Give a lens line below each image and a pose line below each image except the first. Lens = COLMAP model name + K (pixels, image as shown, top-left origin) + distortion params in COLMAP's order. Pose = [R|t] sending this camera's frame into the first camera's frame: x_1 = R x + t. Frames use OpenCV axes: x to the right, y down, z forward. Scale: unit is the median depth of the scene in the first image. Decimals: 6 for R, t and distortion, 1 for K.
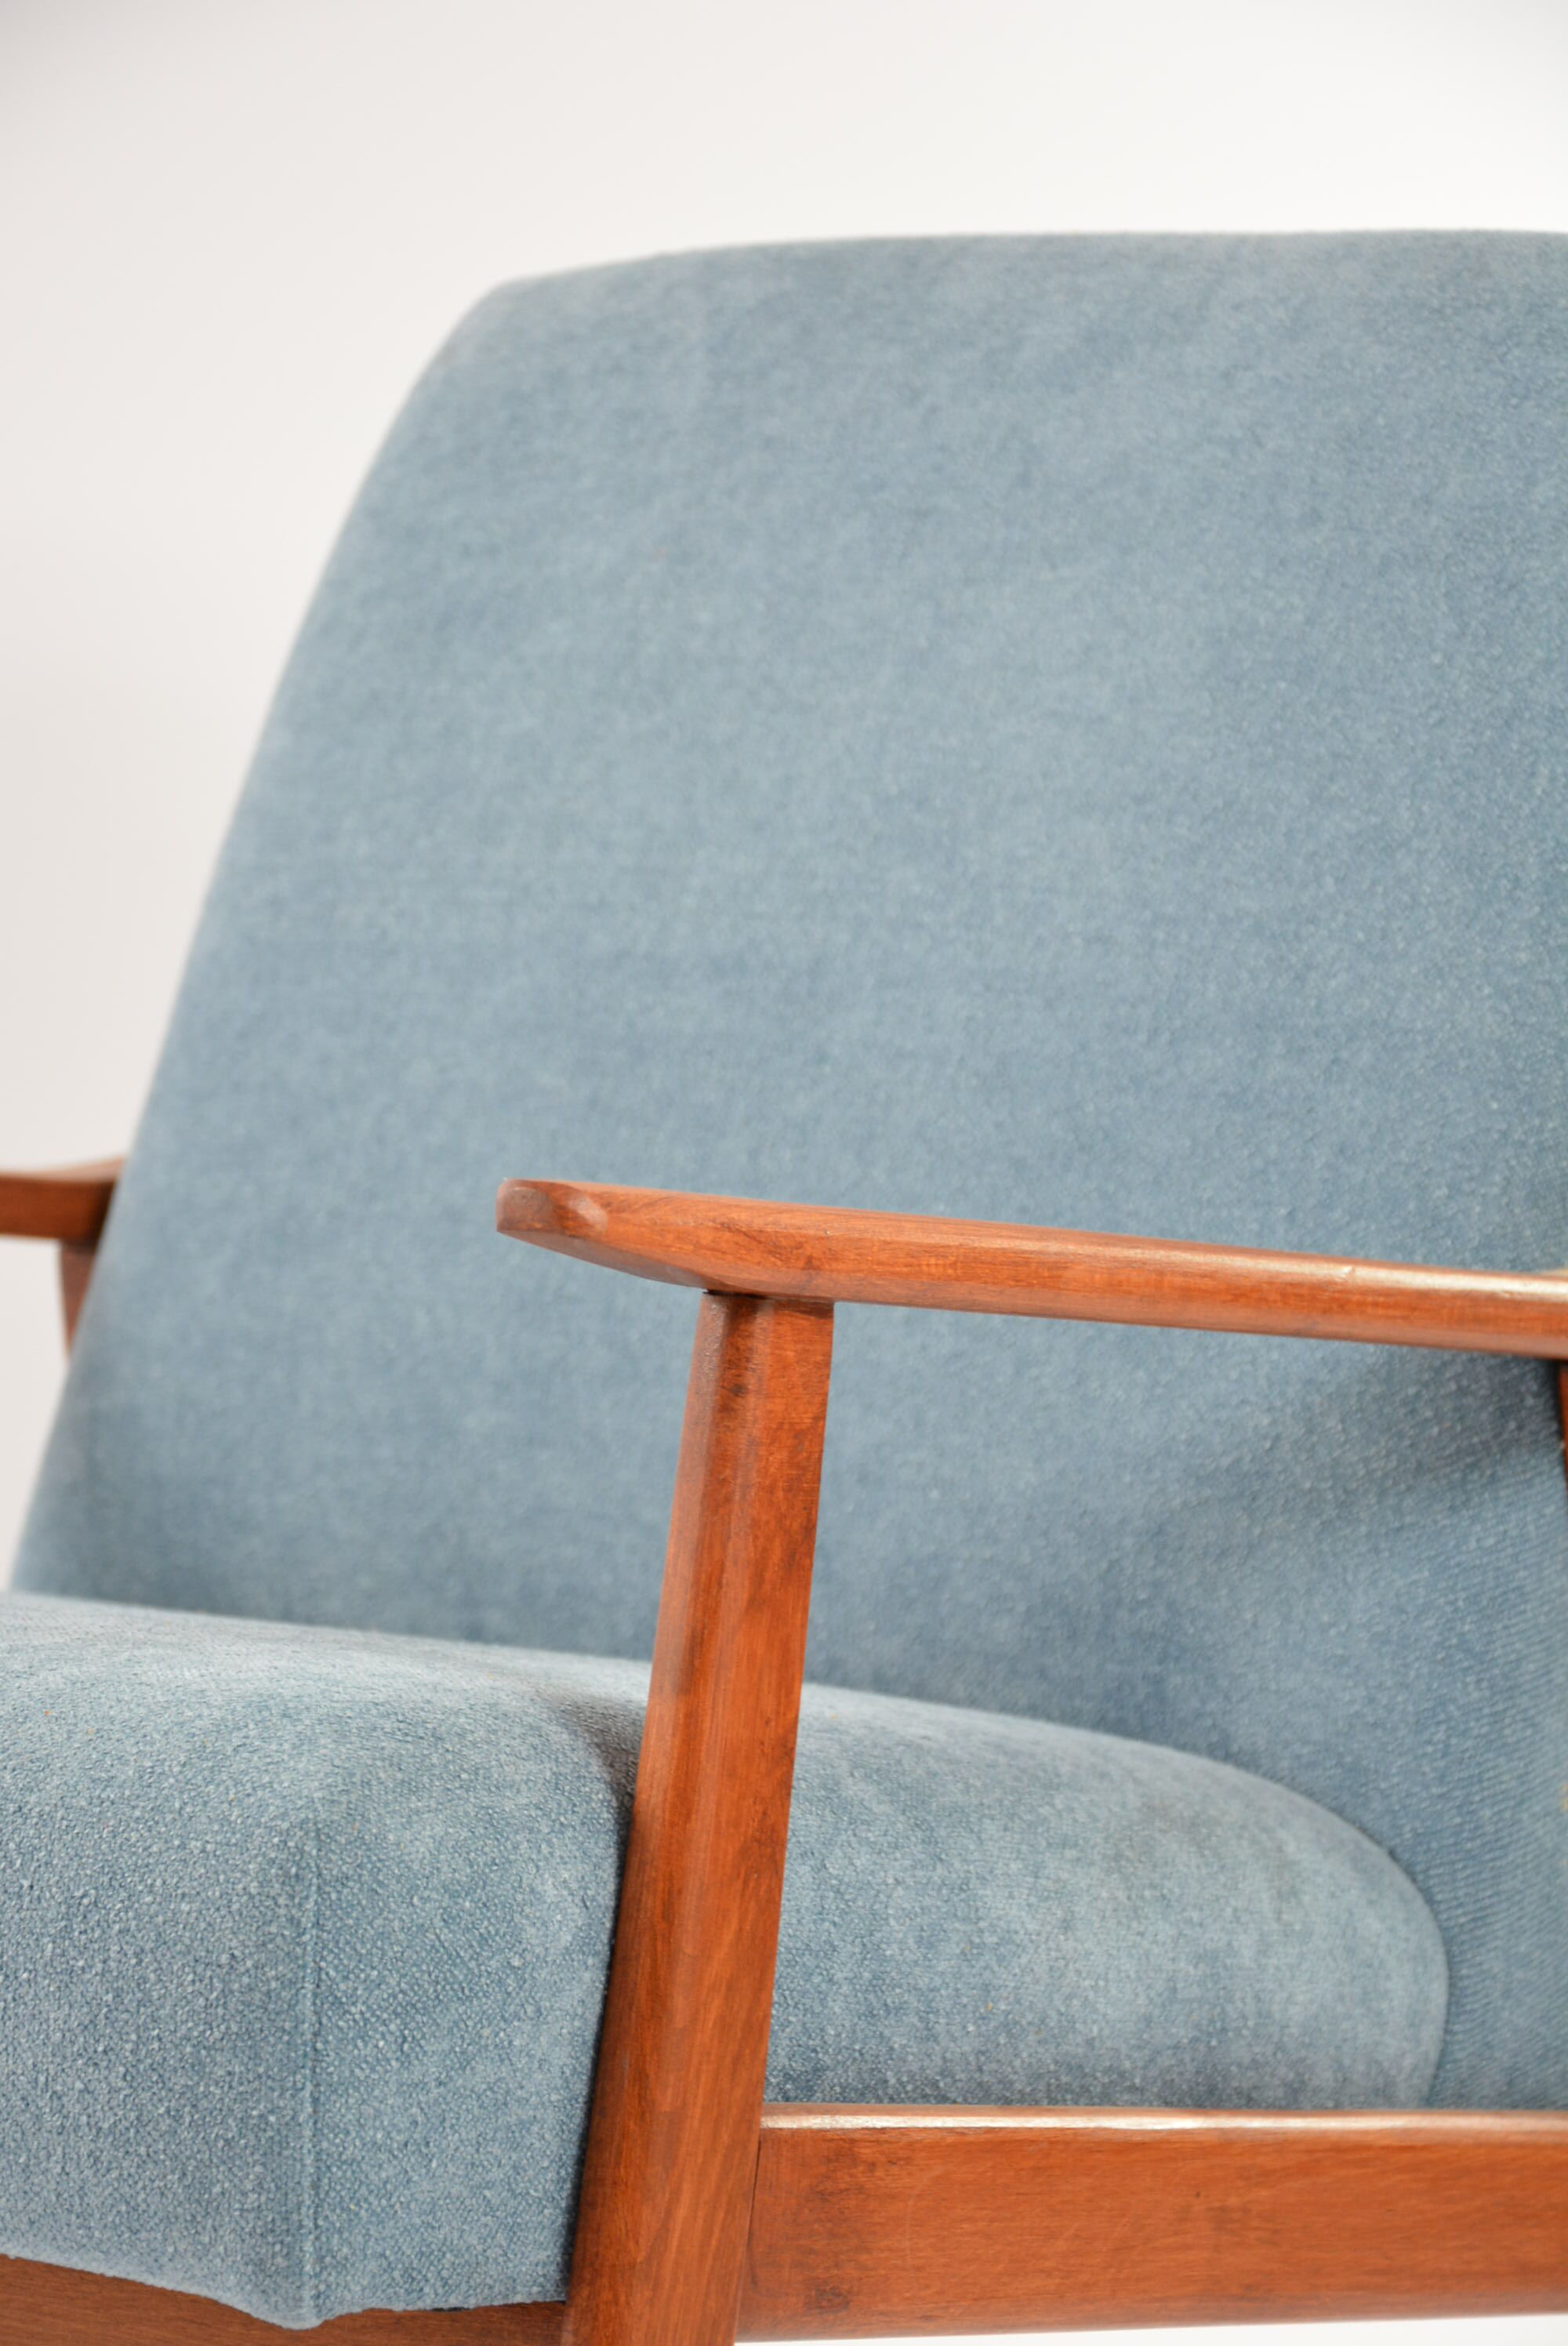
lens RADIAL K [[6843.9, 0, 772.1], [0, 6843.9, 1182.3], [0, 0, 1]] dist [-0.011640, 0.000000]
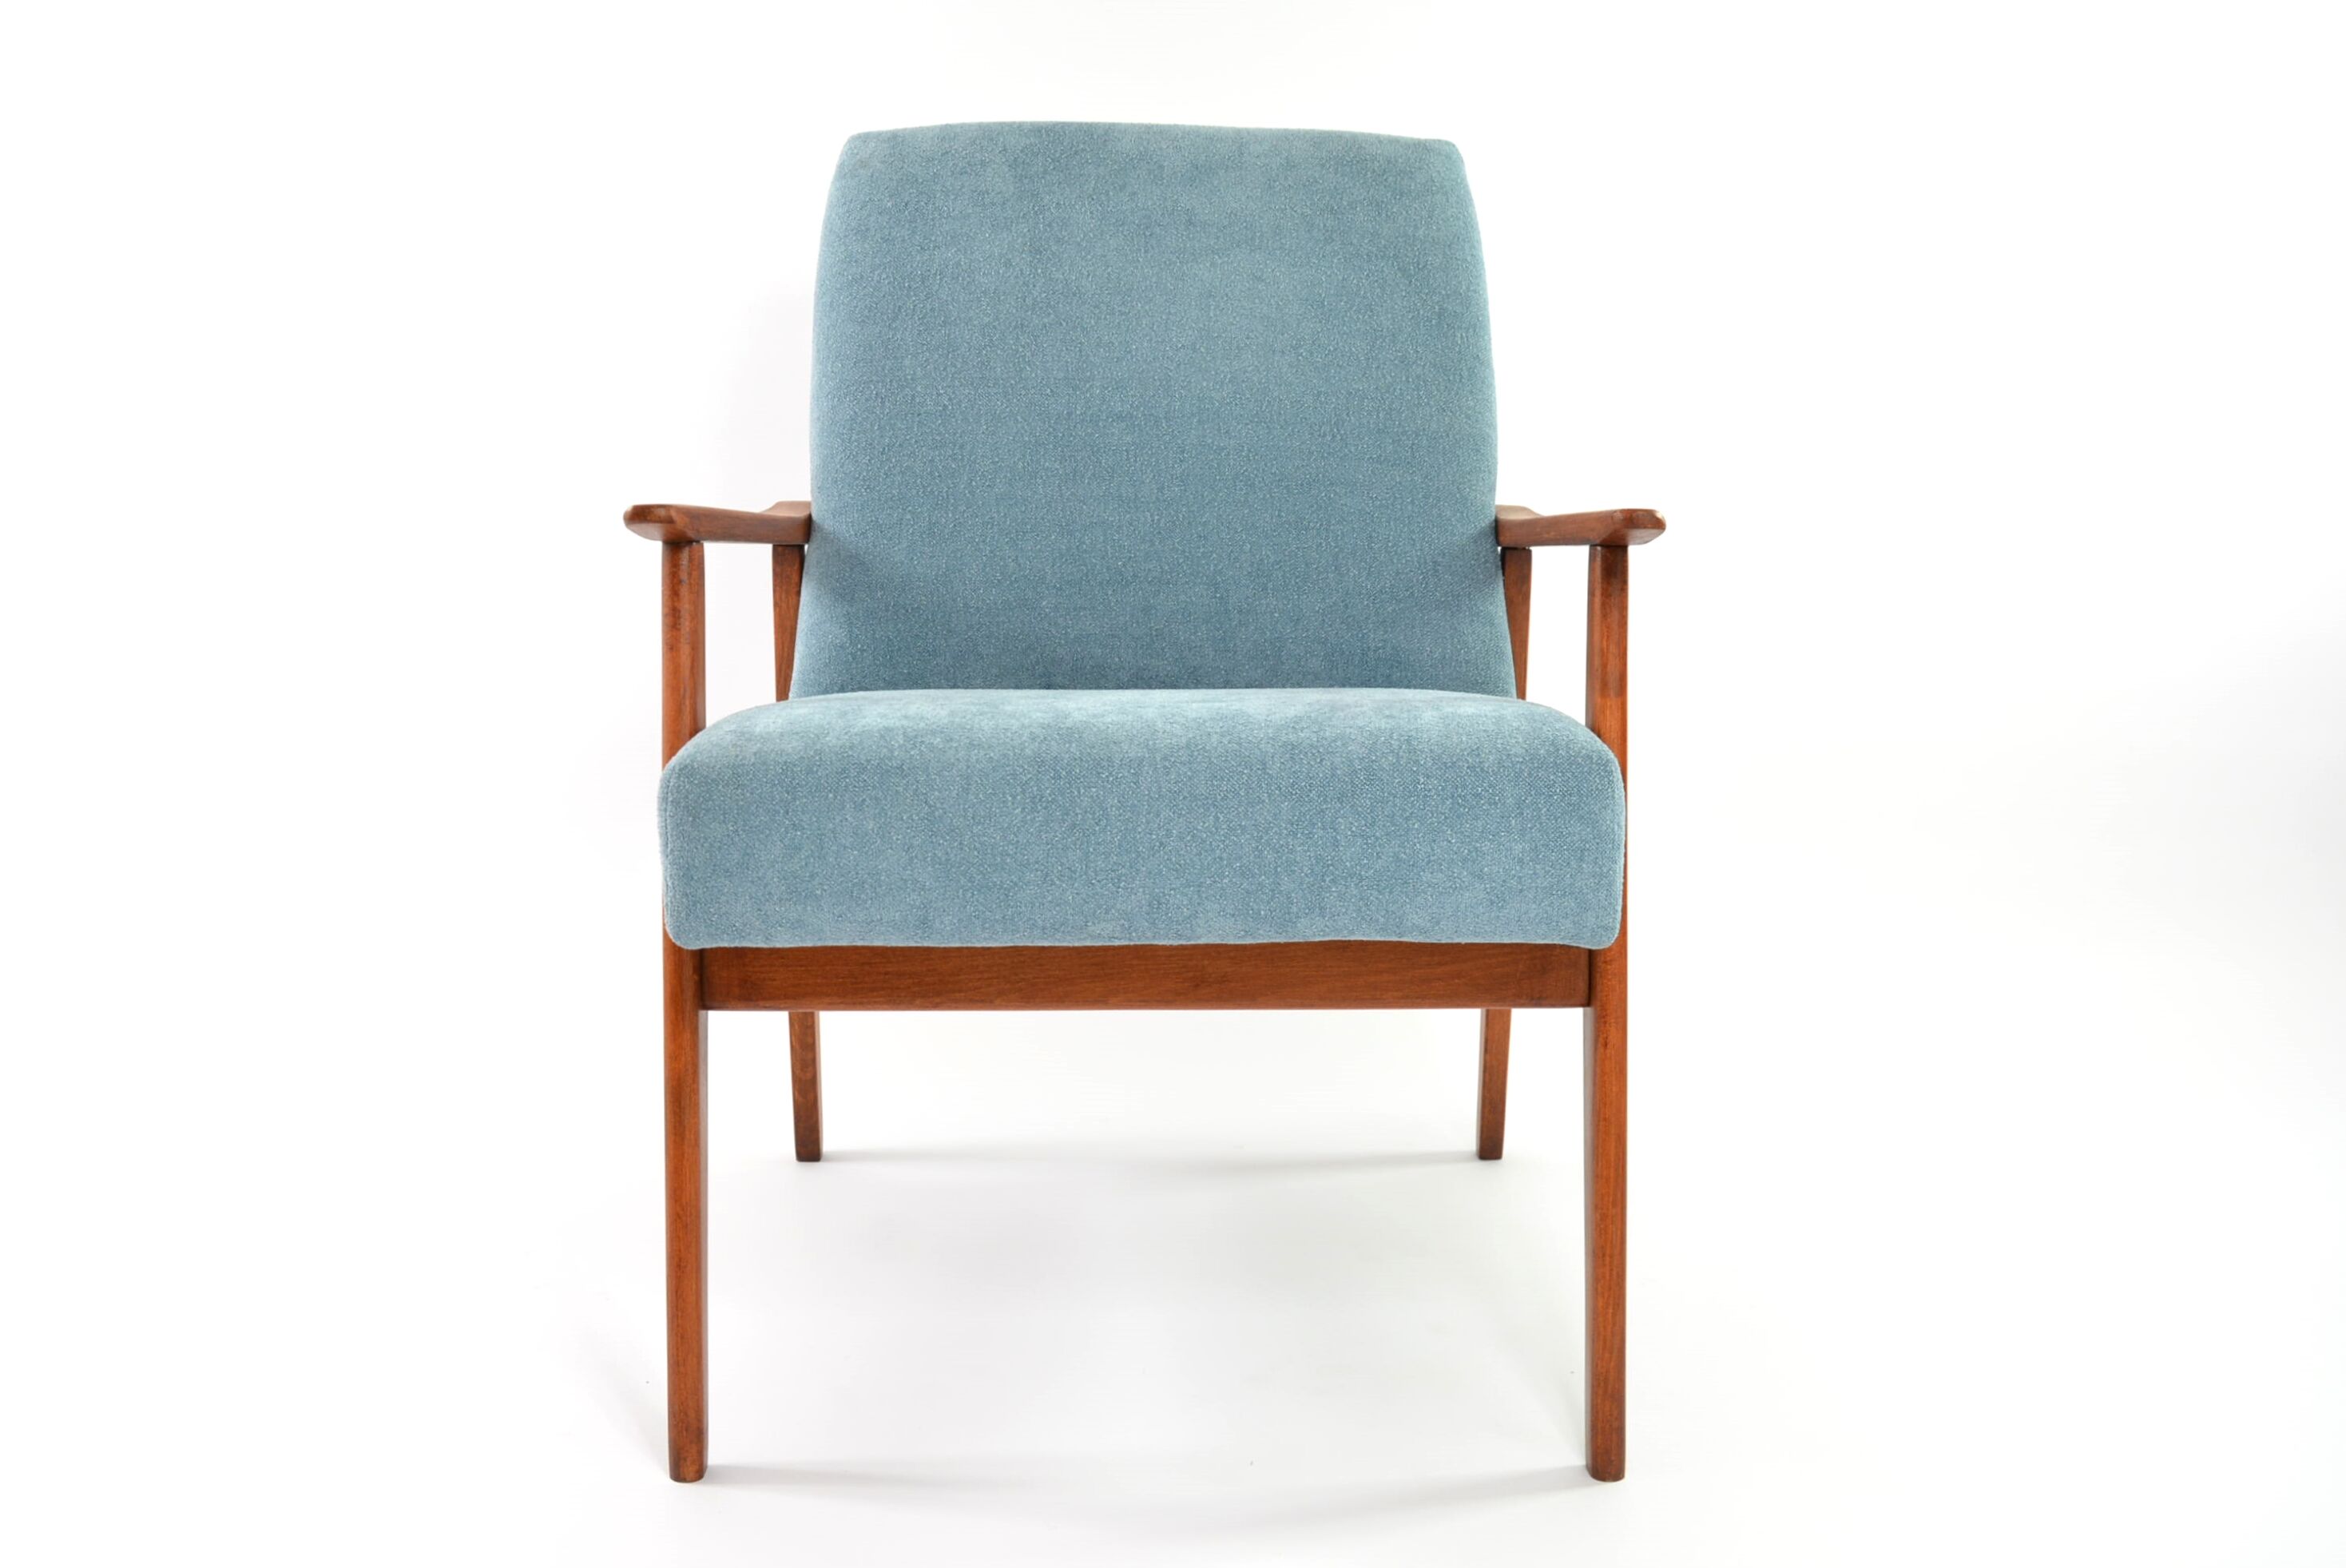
lens RADIAL K [[2356.9, 0, 1175.2], [0, 2356.9, 776.9], [0, 0, 1]] dist [0.010620, 0.000000]
pose [[0.791175, -0.131179, 0.597356, -0.577515], [0.045905, 0.986708, 0.155882, -0.037967], [-0.609865, -0.095908, 0.786681, 0.303972]]
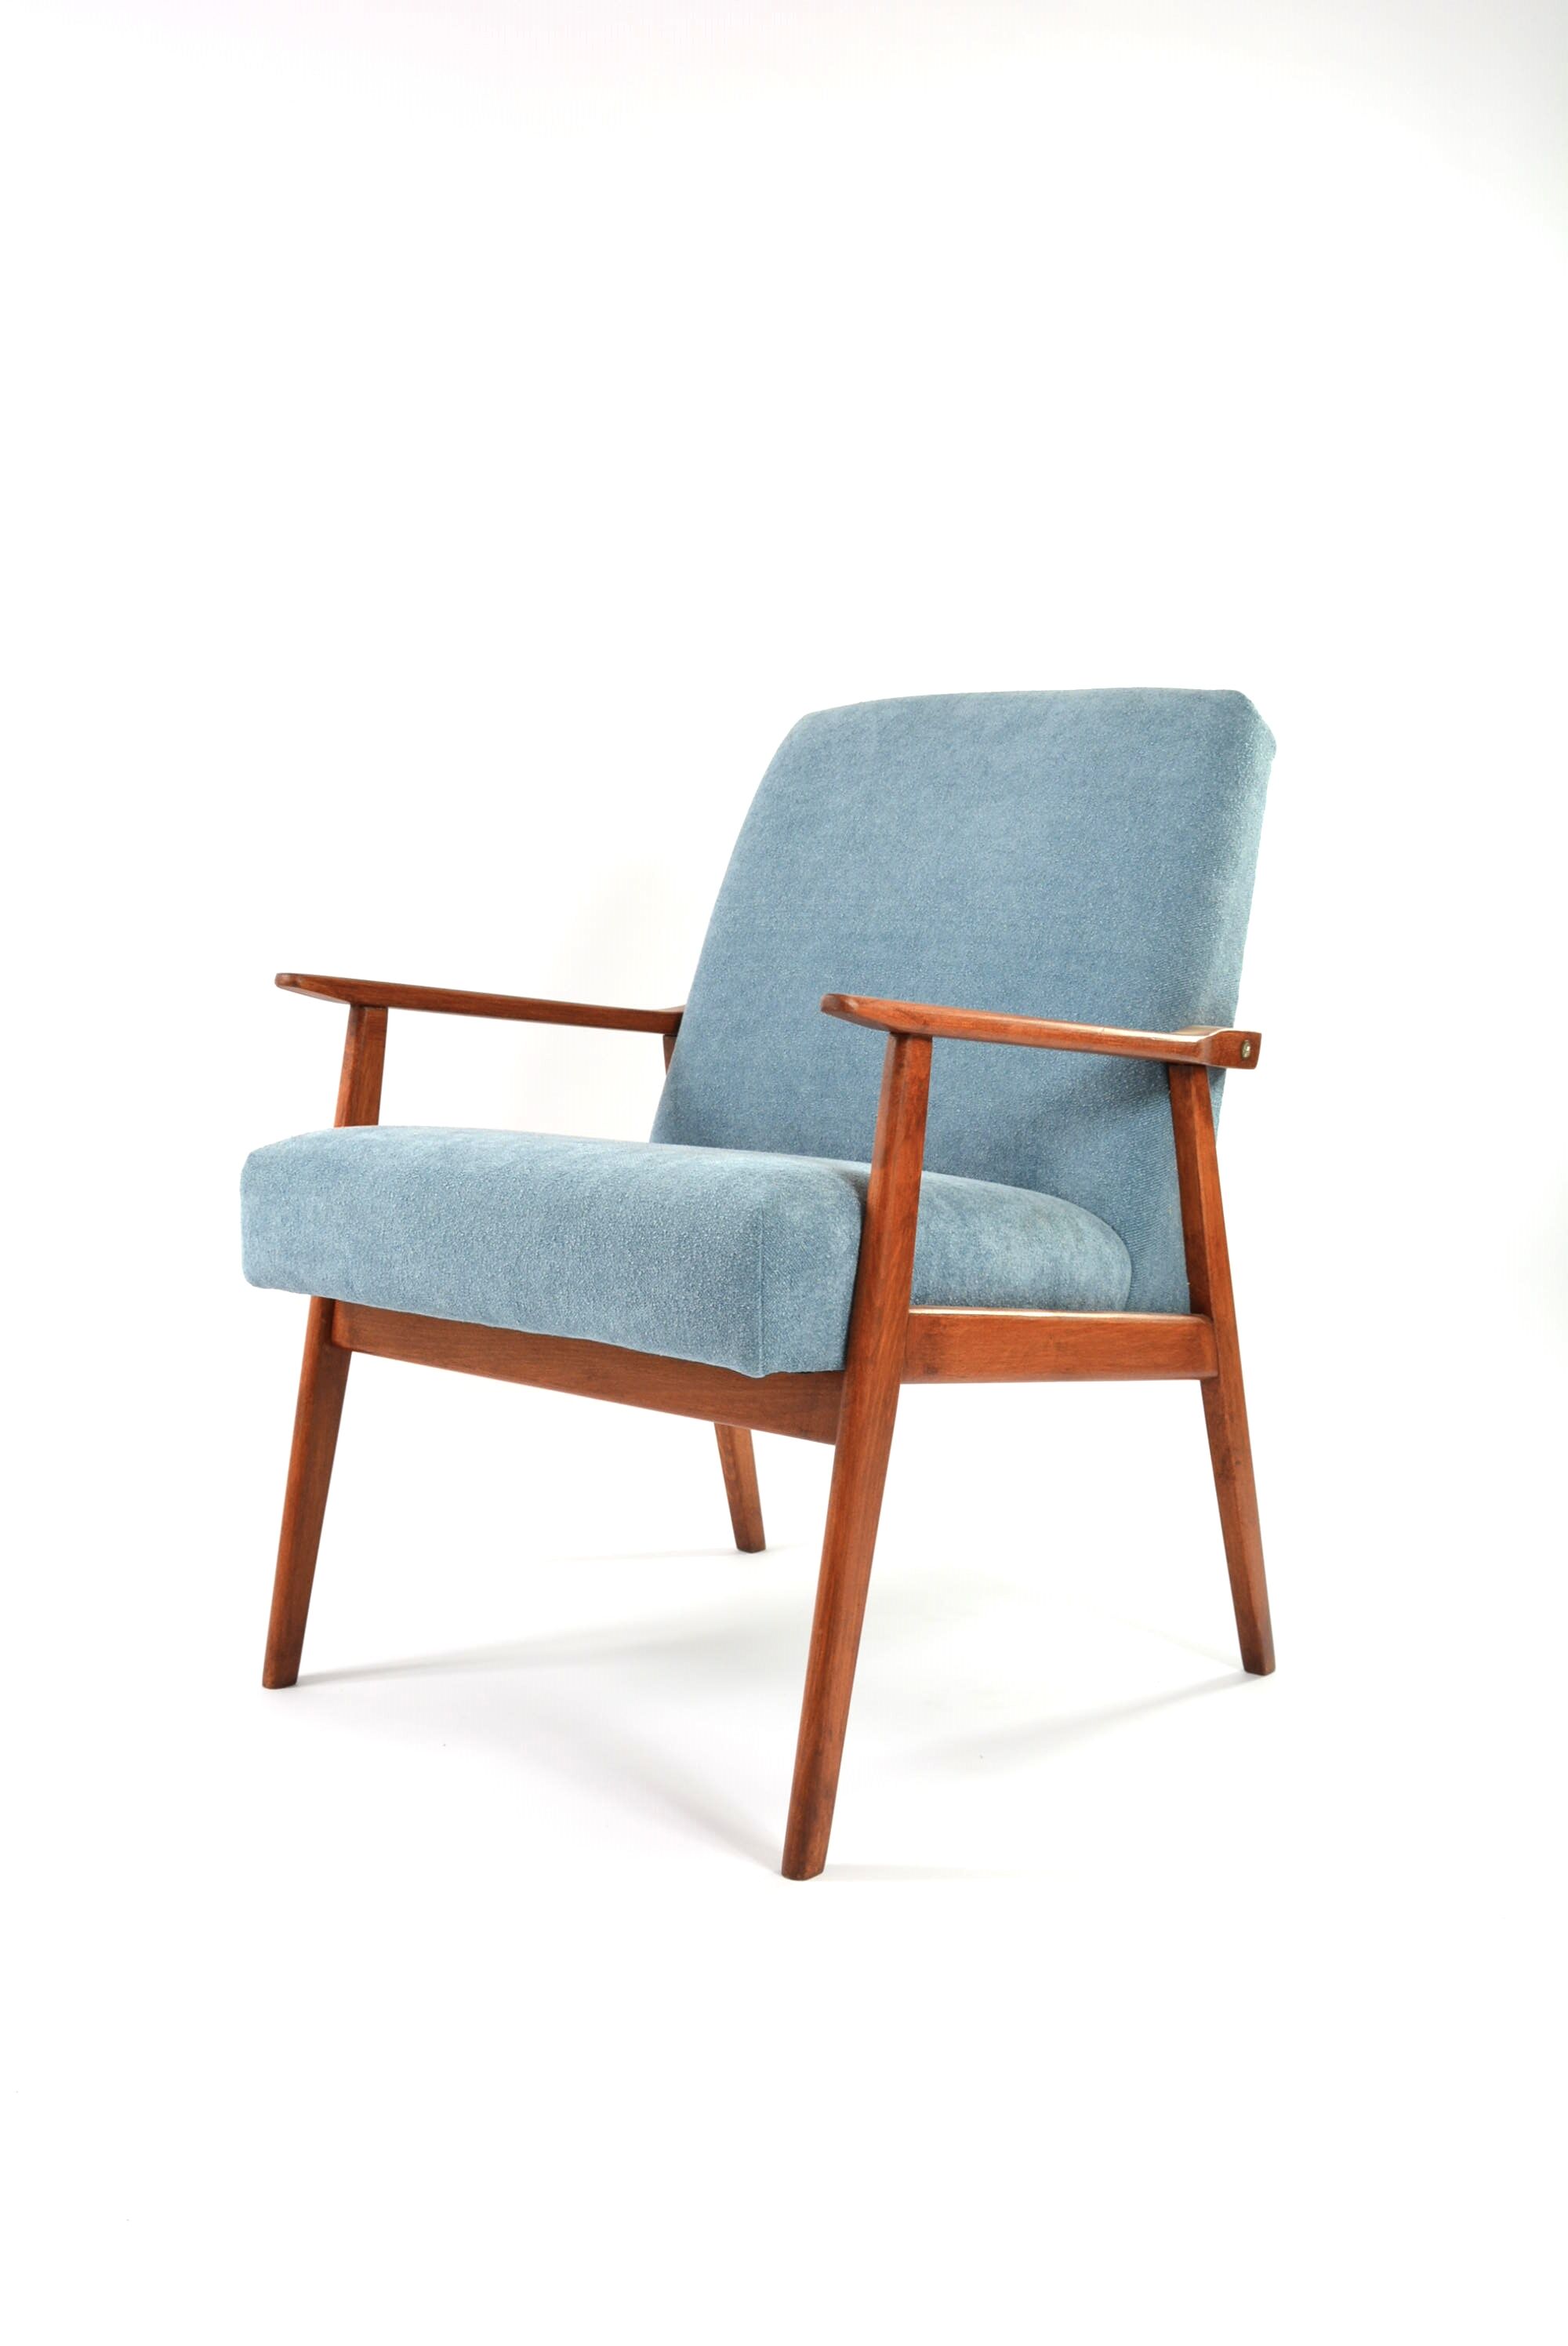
lens RADIAL K [[2216.5, 0, 801.6], [0, 2216.5, 1161.7], [0, 0, 1]] dist [-0.043184, 0.000000]
pose [[0.999464, -0.004256, -0.032454, -0.013875], [0.005919, 0.998664, 0.051330, 0.018081], [0.032192, -0.051494, 0.998154, 0.026953]]
